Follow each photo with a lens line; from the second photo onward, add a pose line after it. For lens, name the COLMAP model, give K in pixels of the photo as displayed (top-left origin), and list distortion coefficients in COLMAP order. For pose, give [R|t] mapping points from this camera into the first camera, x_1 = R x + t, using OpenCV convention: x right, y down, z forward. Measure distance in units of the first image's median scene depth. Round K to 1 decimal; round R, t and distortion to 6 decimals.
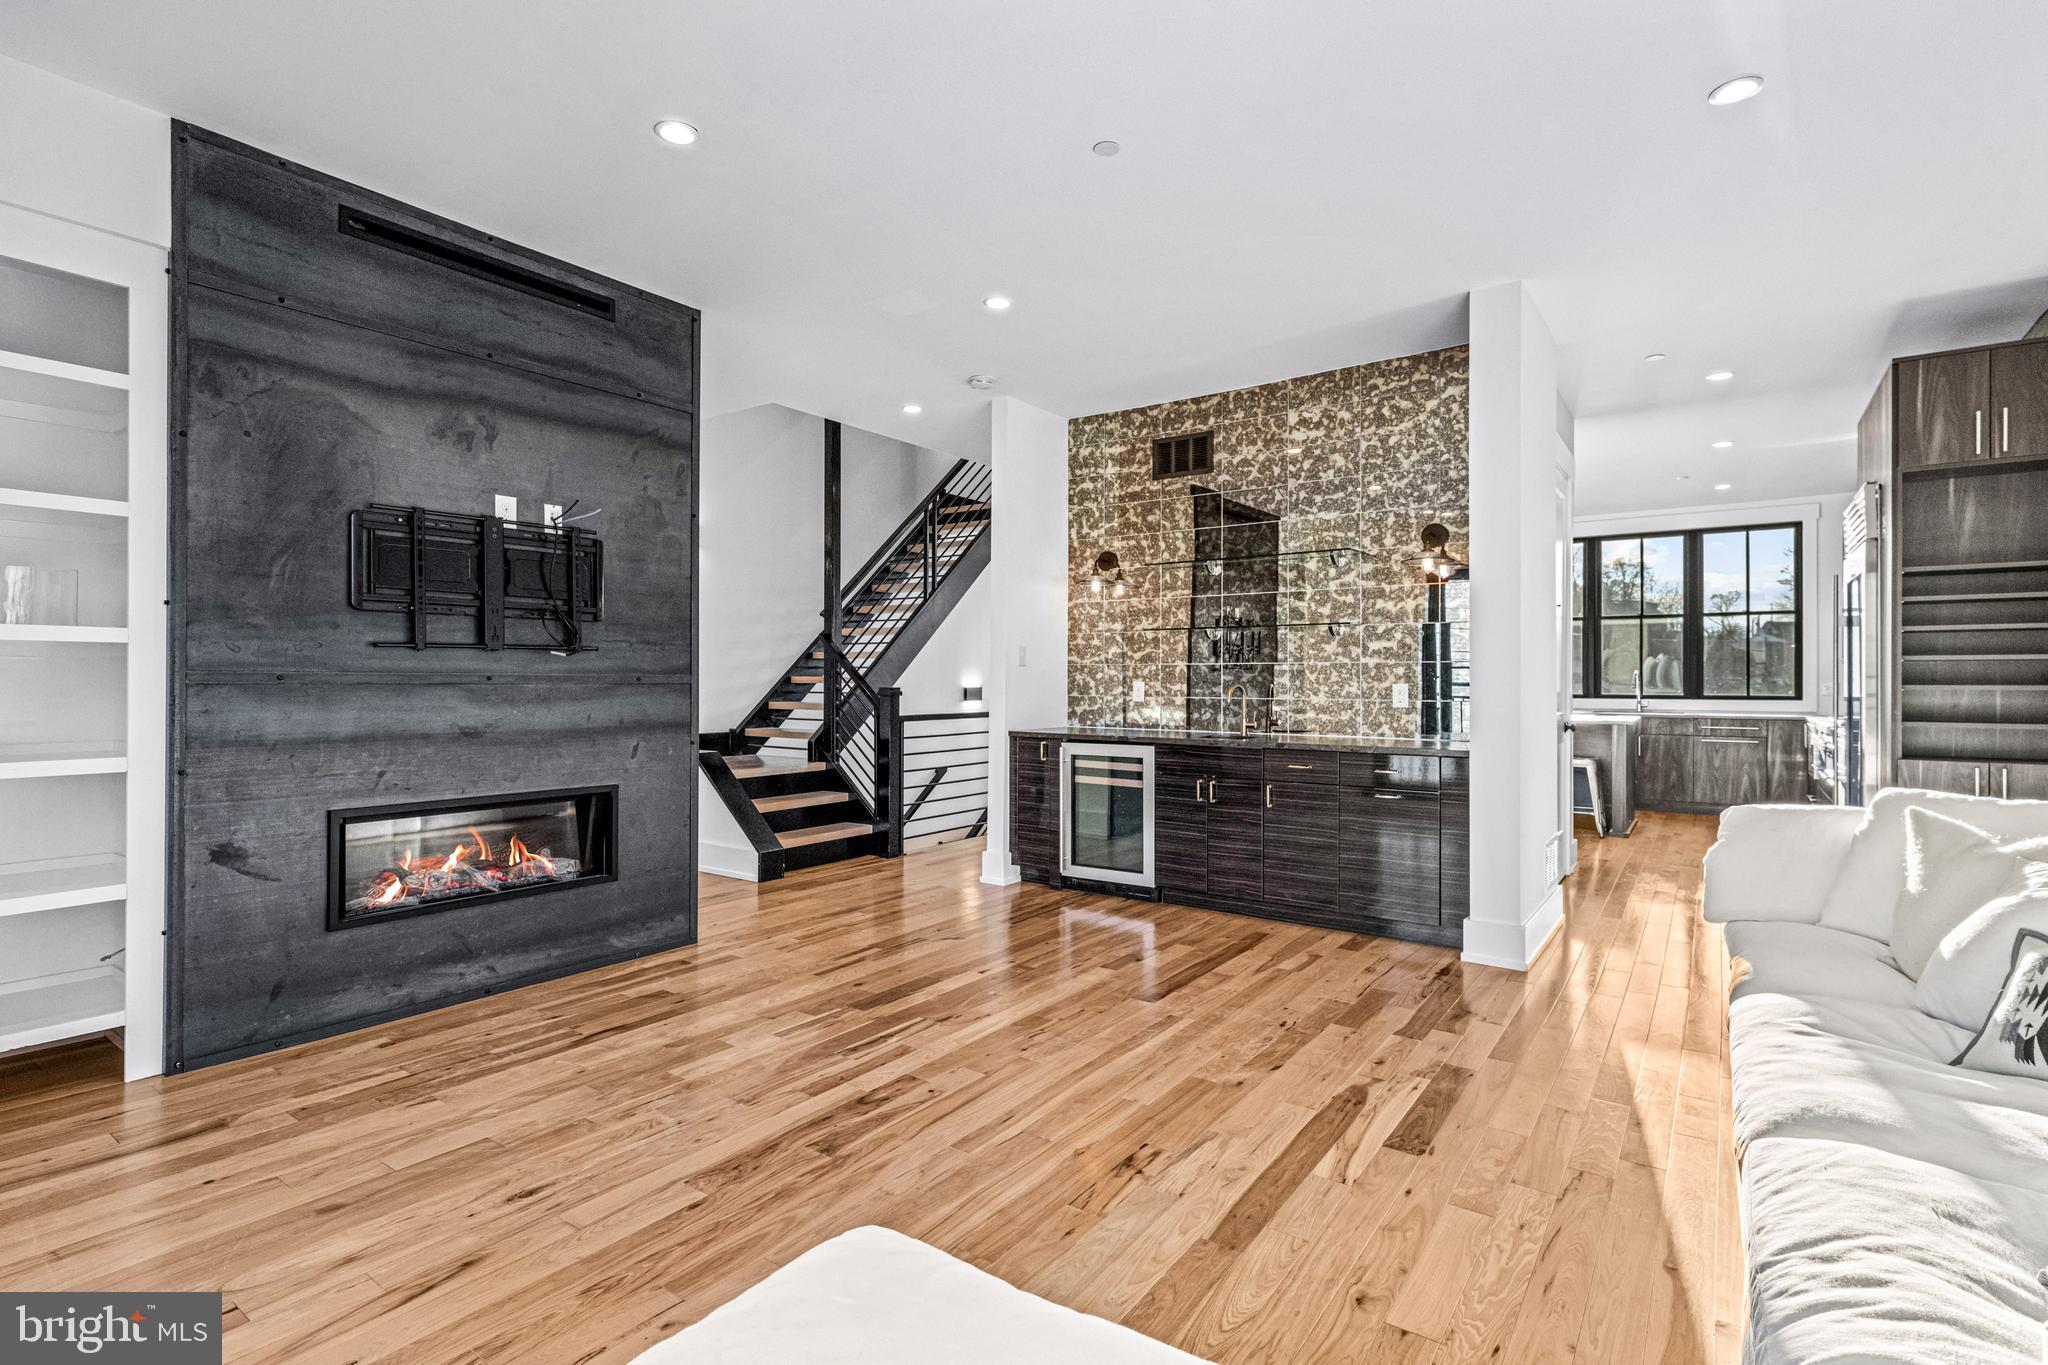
lens RADIAL K [[989.8, 0, 1027.4], [0, 989.8, 678.8], [0, 0, 1]] dist [0.003330, -0.000270]
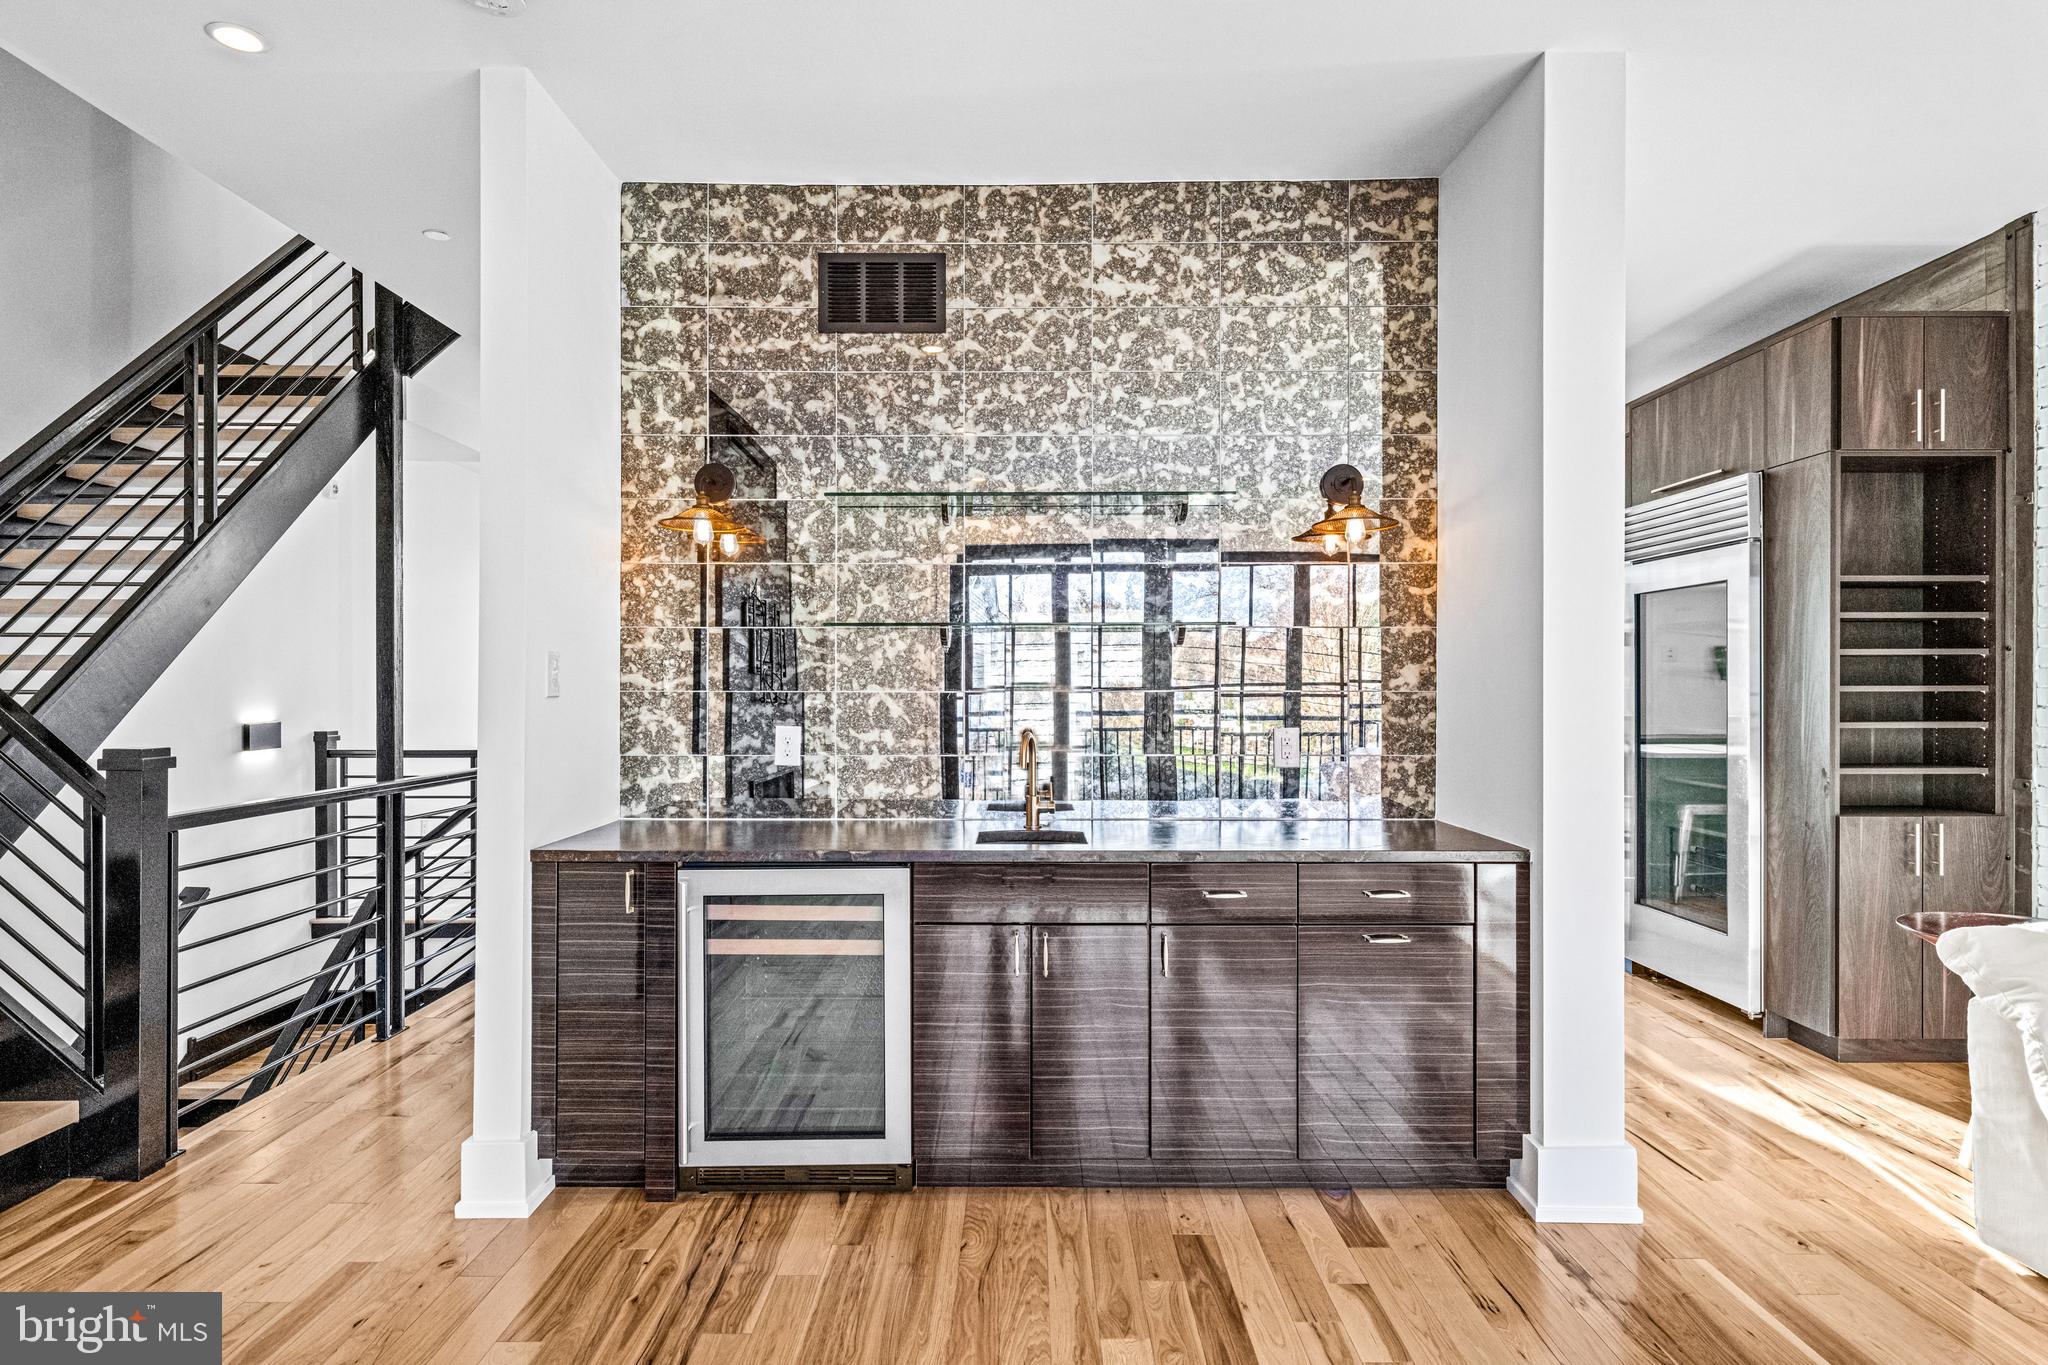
lens RADIAL K [[1124.1, 0, 1029.7], [0, 1124.1, 689.3], [0, 0, 1]] dist [0.004157, -0.000875]
pose [[0.808584, -0.002033, 0.588377, -0.133352], [0.001563, 0.999998, 0.001307, -0.017263], [-0.588378, -0.000137, 0.808586, 0.486944]]
